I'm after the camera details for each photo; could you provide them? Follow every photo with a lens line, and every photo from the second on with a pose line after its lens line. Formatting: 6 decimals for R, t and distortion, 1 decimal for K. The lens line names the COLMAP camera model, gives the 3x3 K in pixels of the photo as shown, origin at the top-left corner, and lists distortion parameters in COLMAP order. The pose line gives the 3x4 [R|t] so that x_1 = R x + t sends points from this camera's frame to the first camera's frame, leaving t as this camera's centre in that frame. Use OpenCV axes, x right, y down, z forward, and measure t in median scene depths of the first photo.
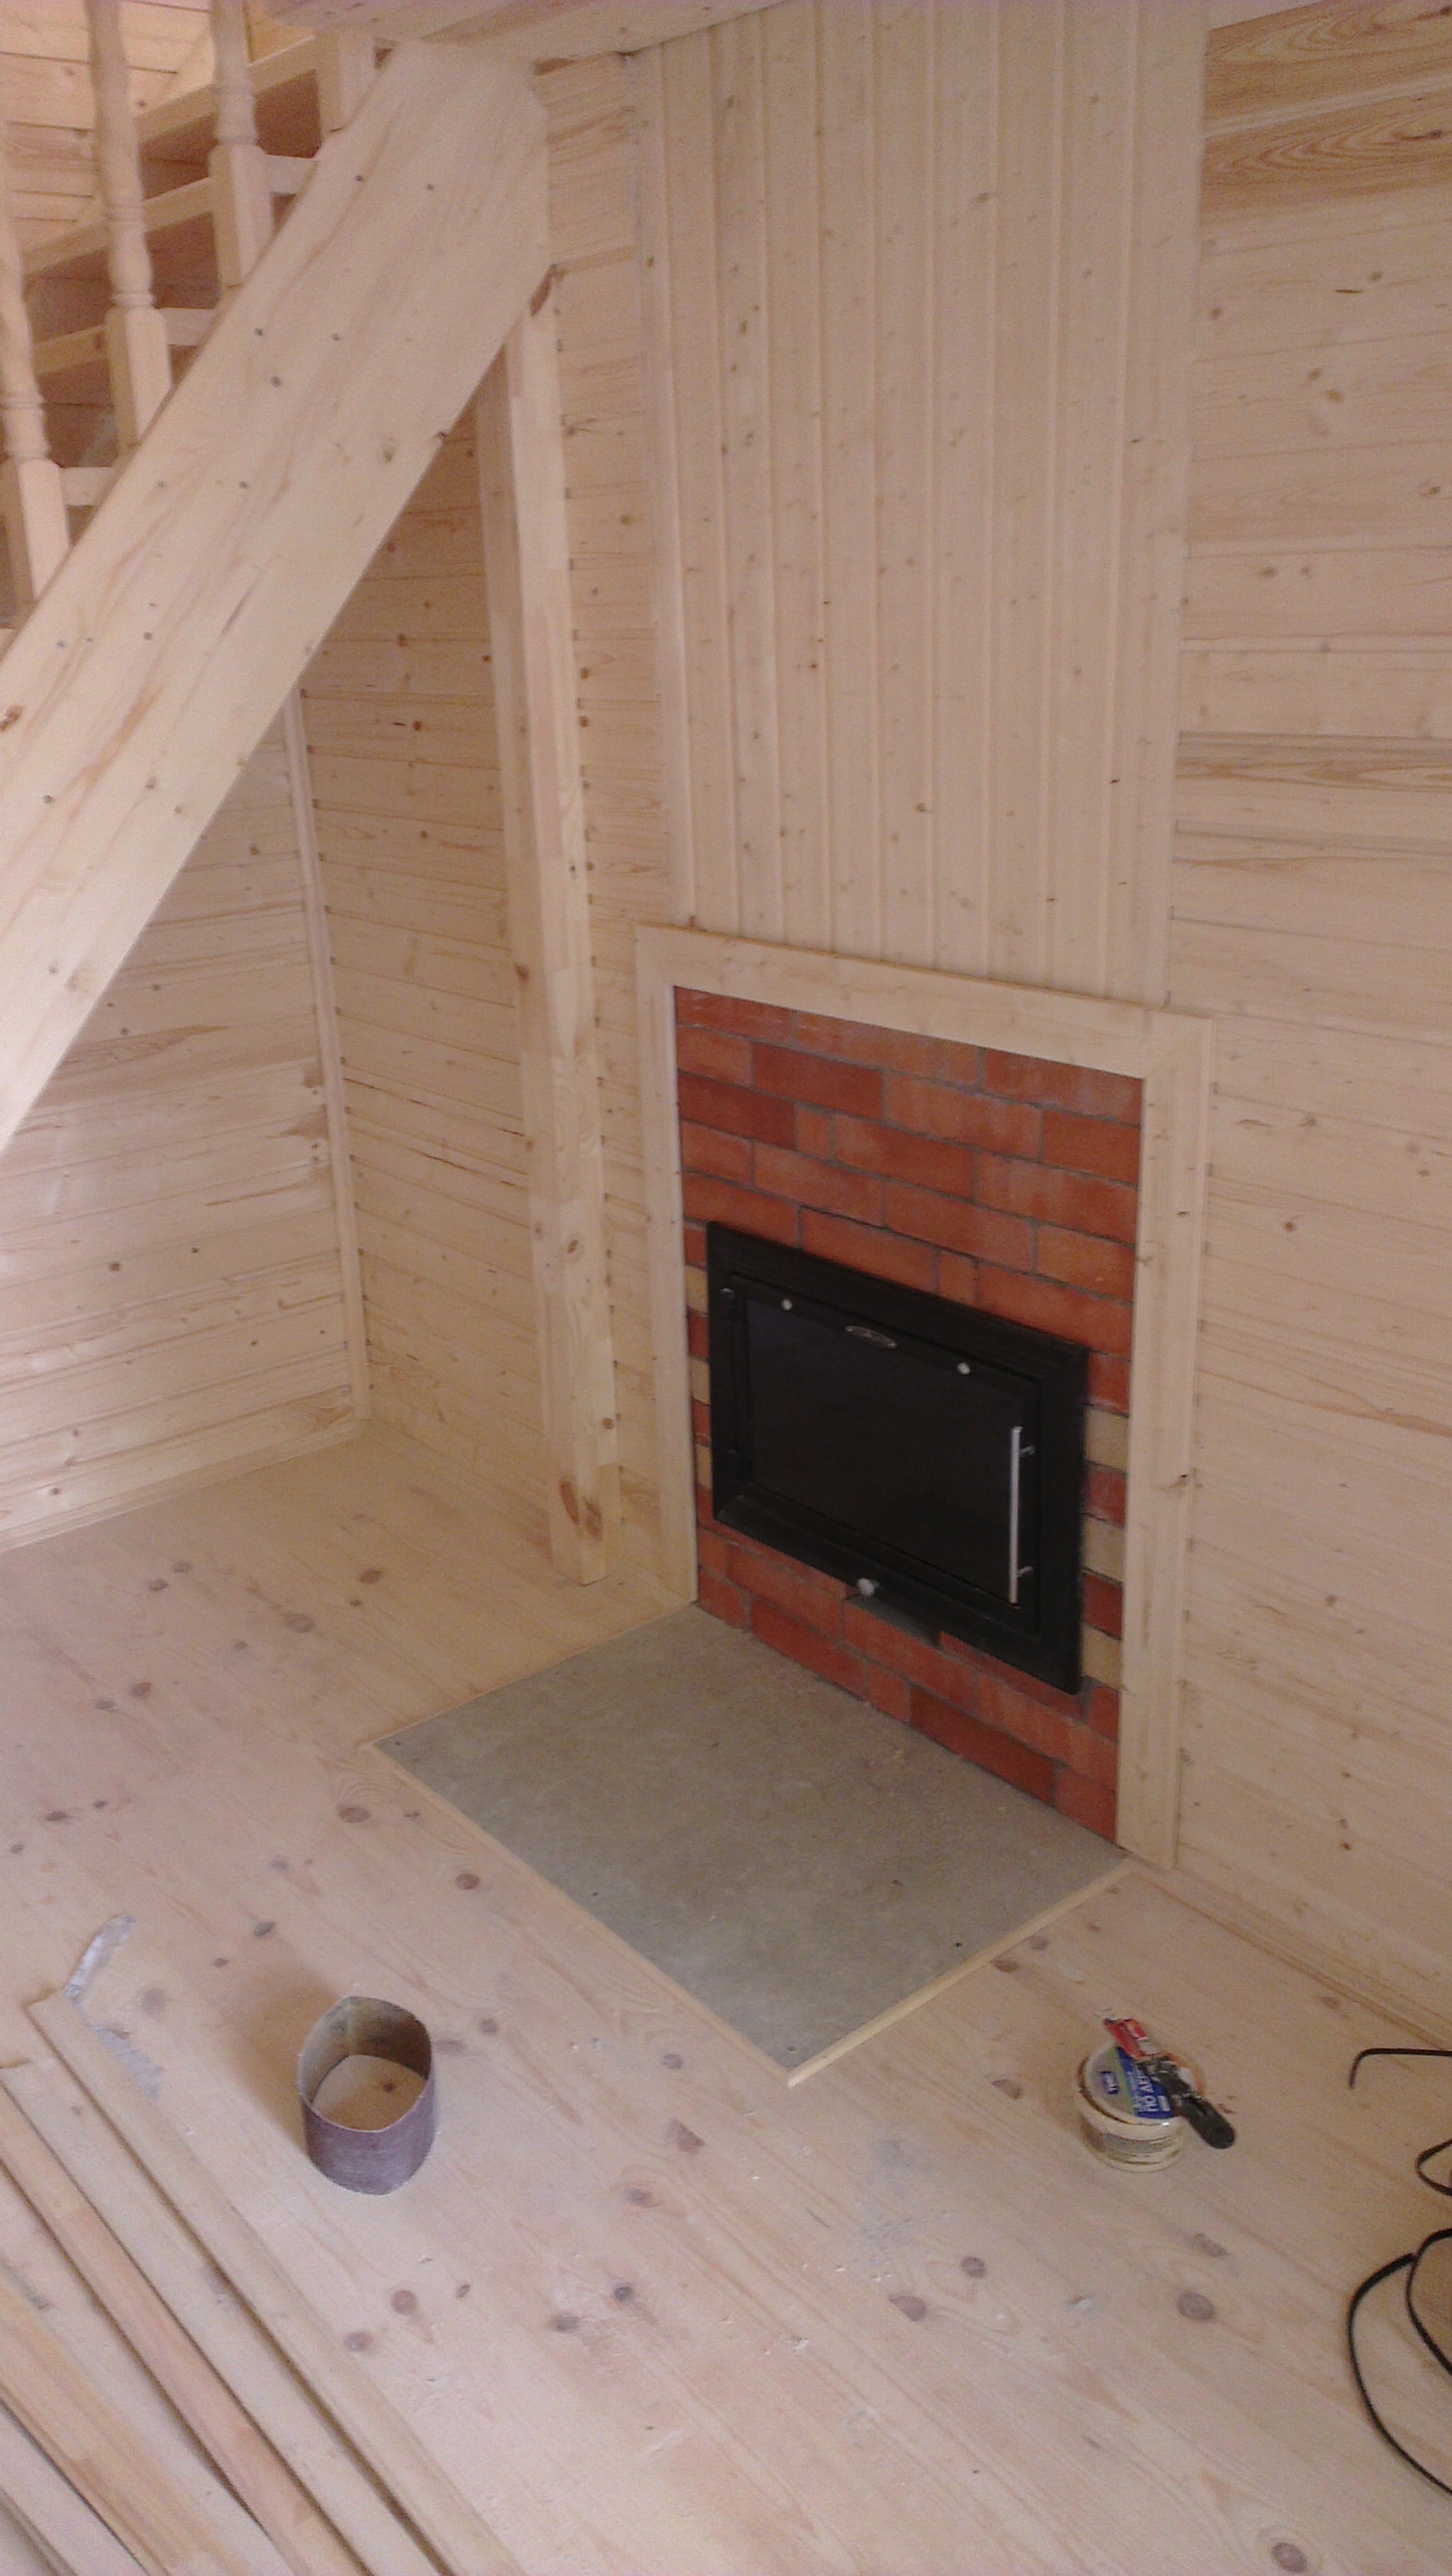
lens RADIAL K [[2050.0, 0, 725.1], [0, 2050.0, 1247.6], [0, 0, 1]] dist [0.141163, -0.211108]
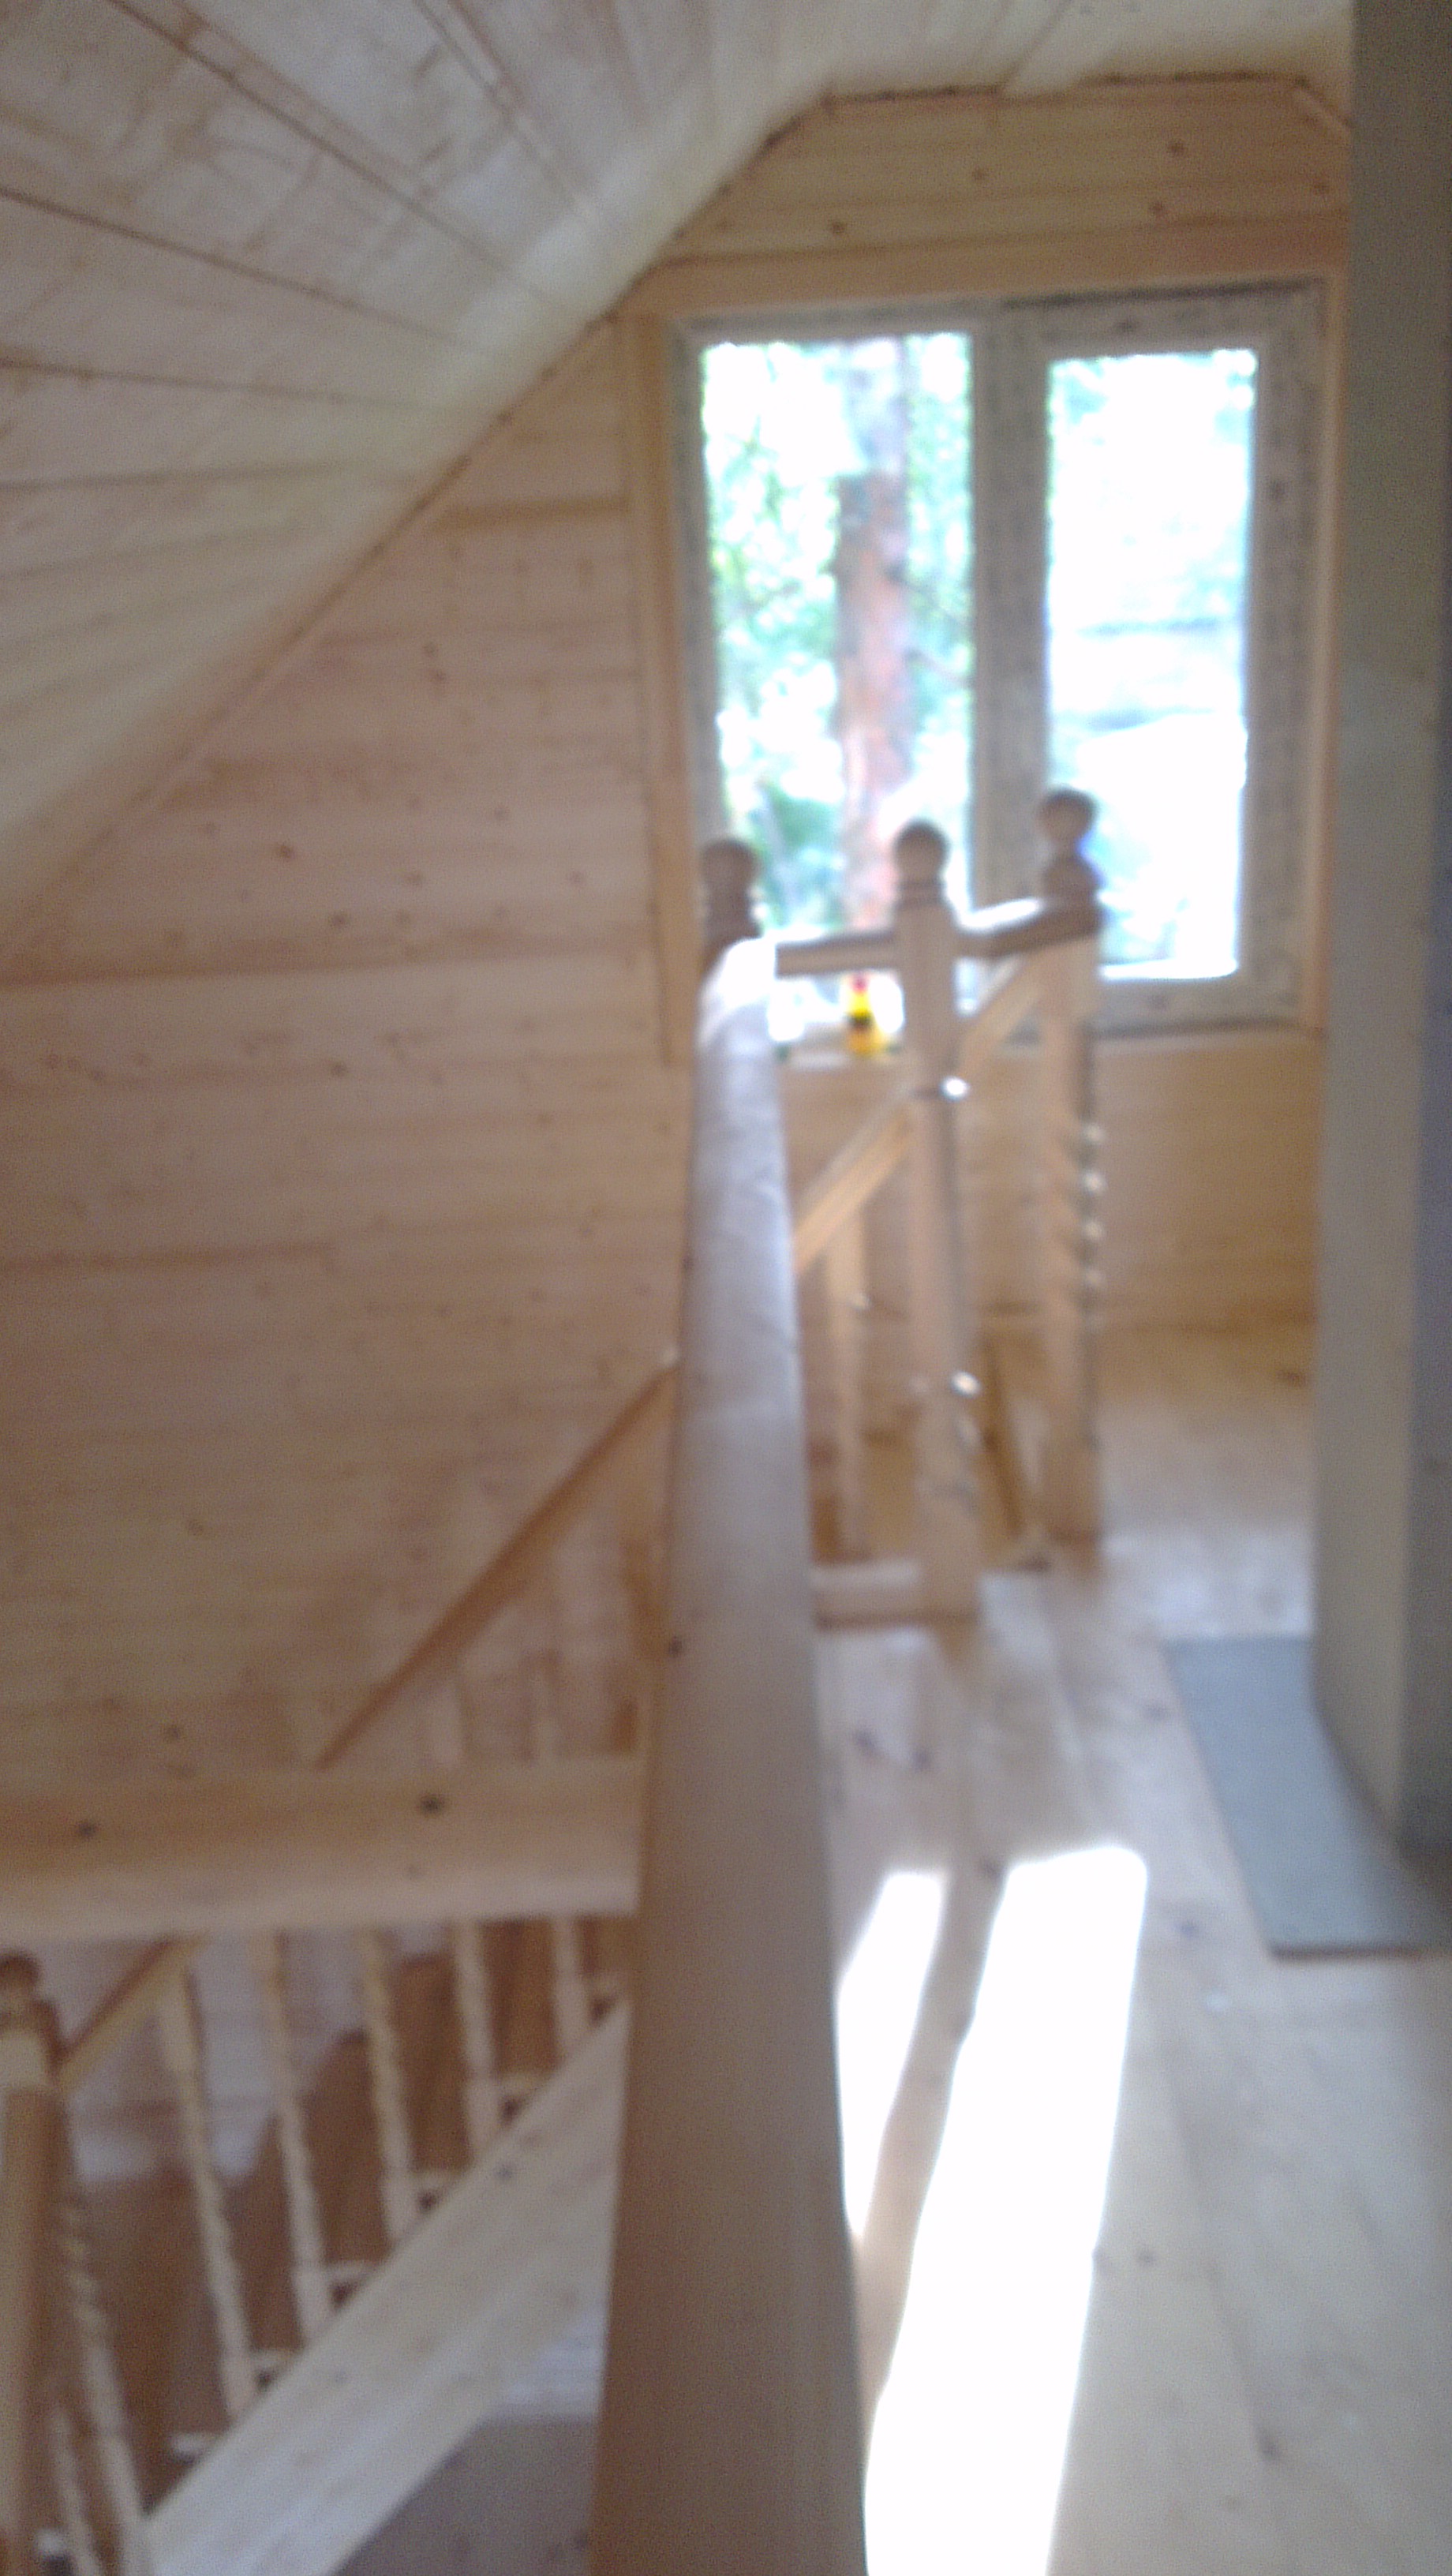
lens RADIAL K [[2050.0, 0, 725.1], [0, 2050.0, 1247.6], [0, 0, 1]] dist [0.141163, -0.211108]
pose [[0.771762, 0.197768, -0.604377, 0.374979], [-0.168582, 0.980034, 0.105421, -0.804110], [0.613159, 0.020527, 0.789693, 0.000164]]
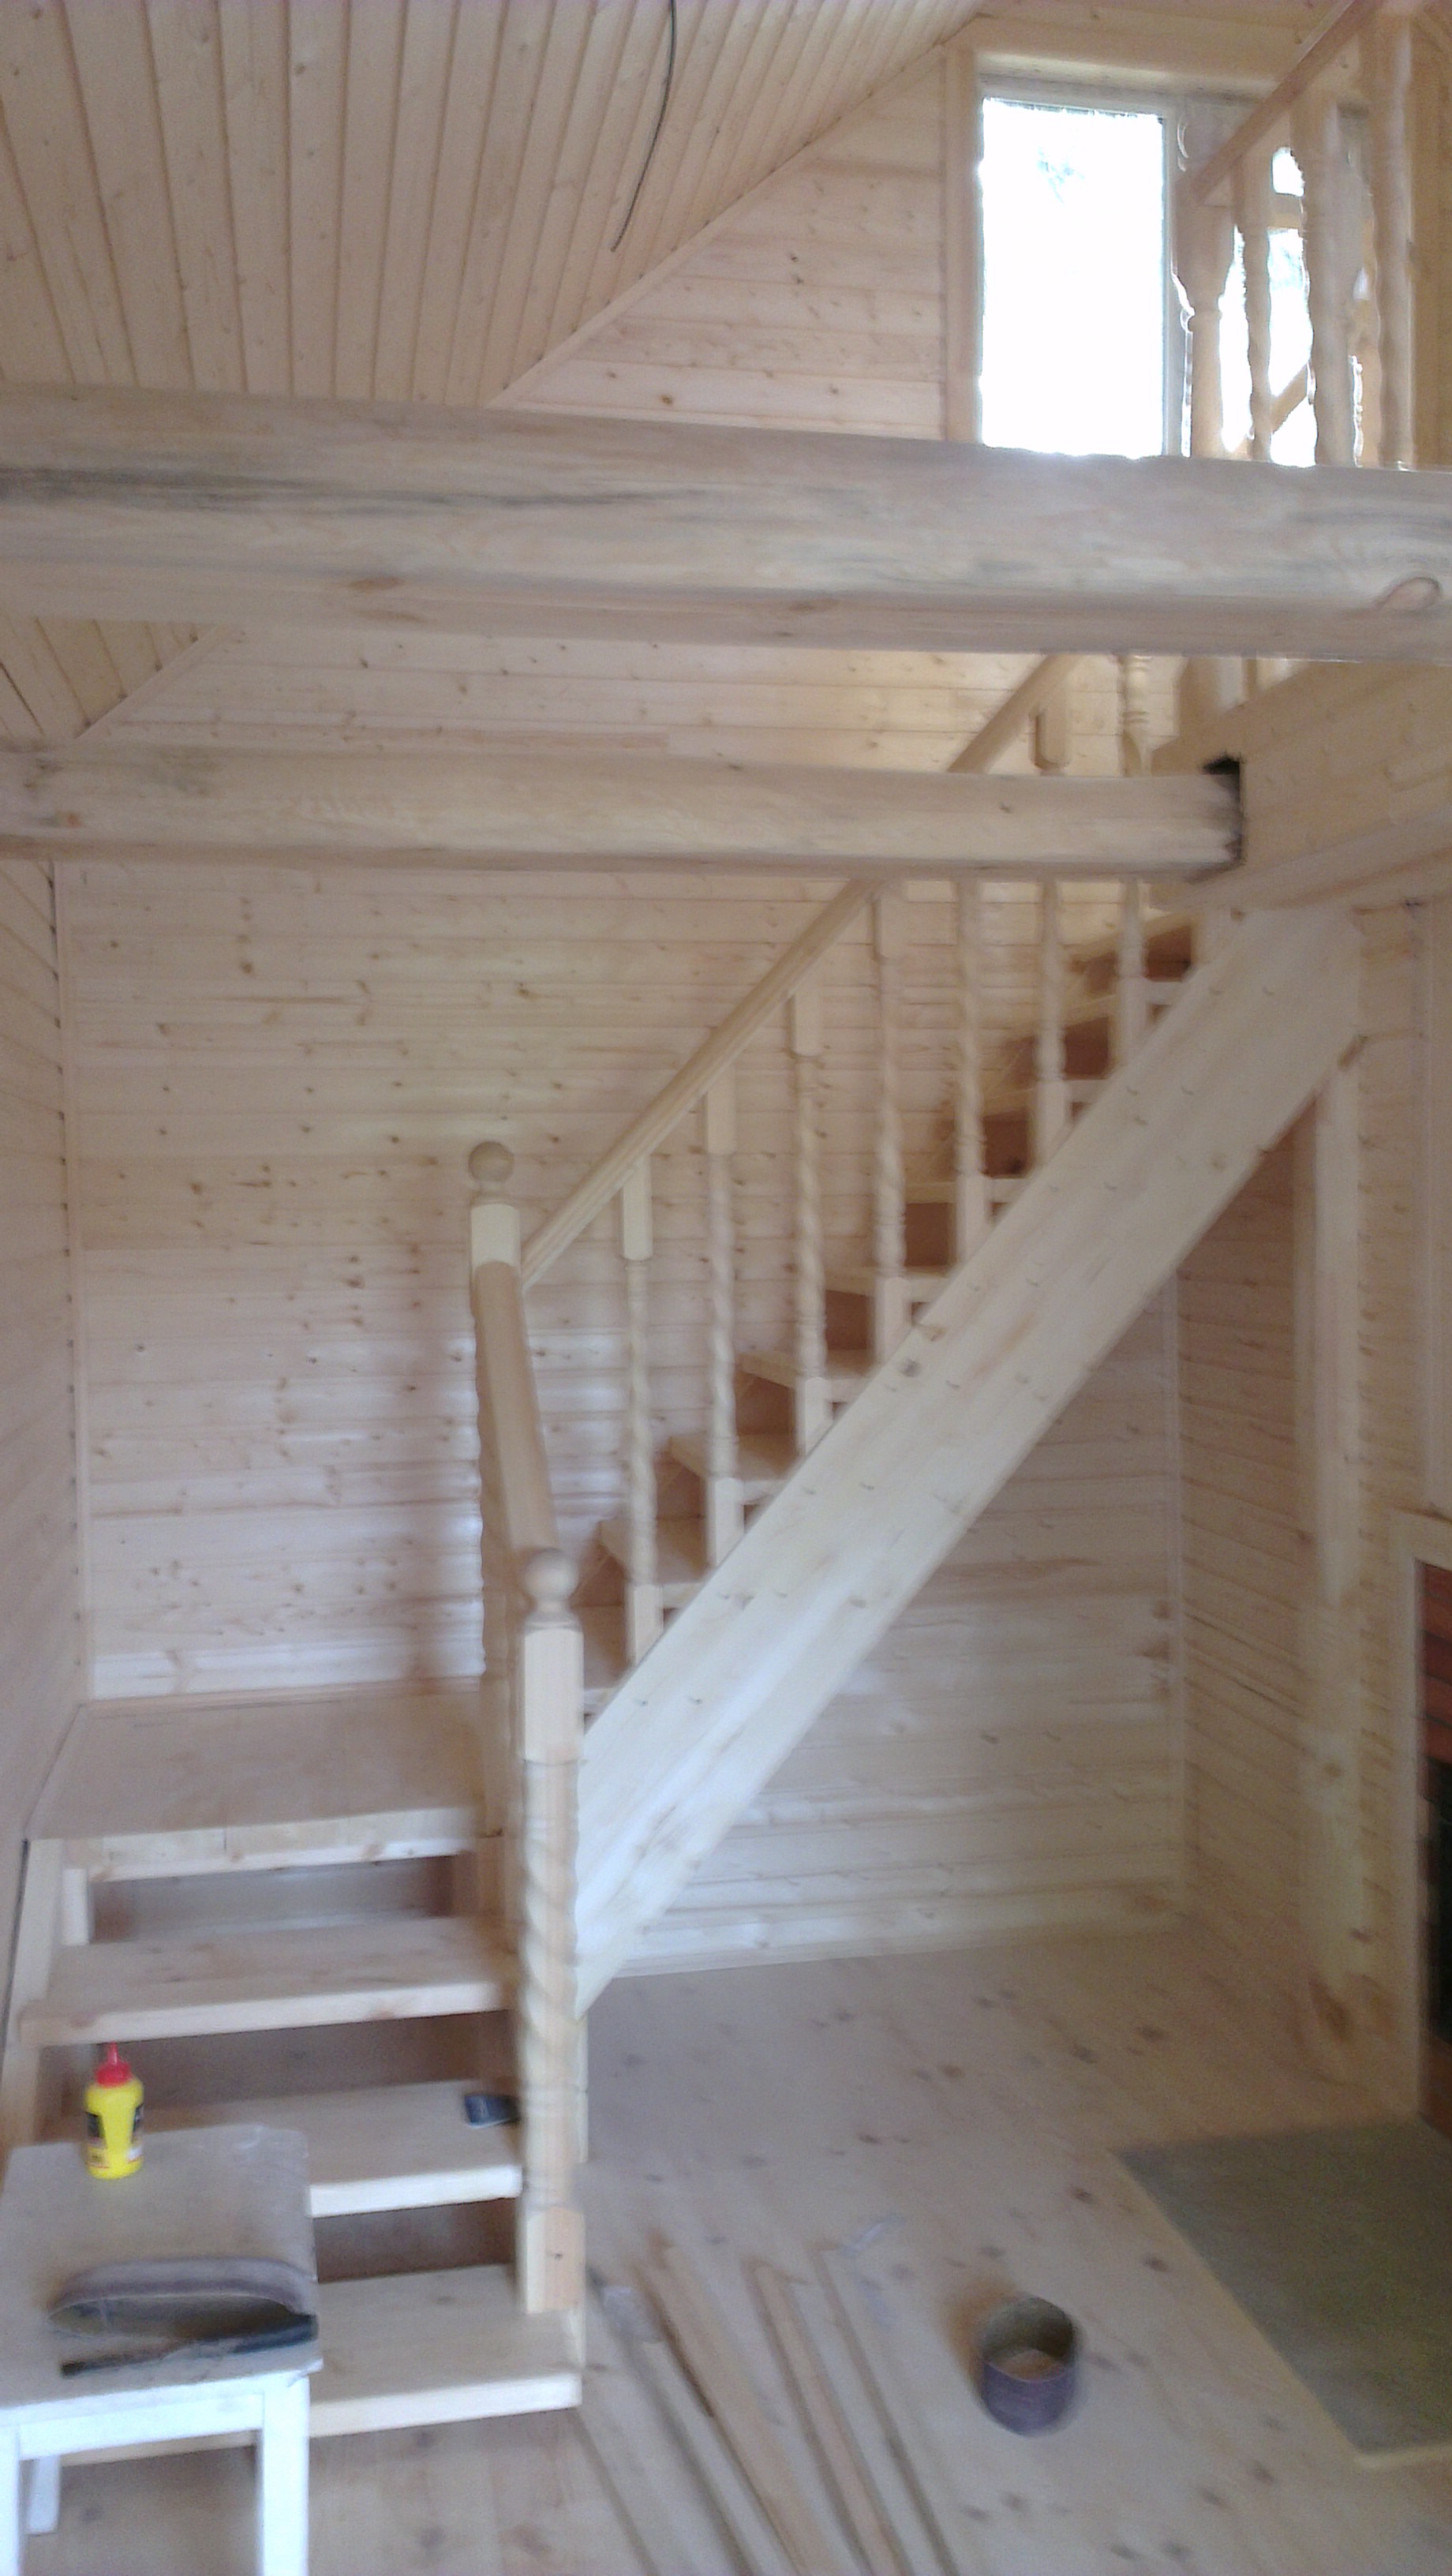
lens RADIAL K [[2050.0, 0, 725.1], [0, 2050.0, 1247.6], [0, 0, 1]] dist [0.141163, -0.211108]
pose [[0.876978, 0.033813, -0.479340, 0.198087], [-0.164268, 0.958521, -0.232922, 0.051533], [0.451582, 0.283008, 0.846156, -0.292736]]
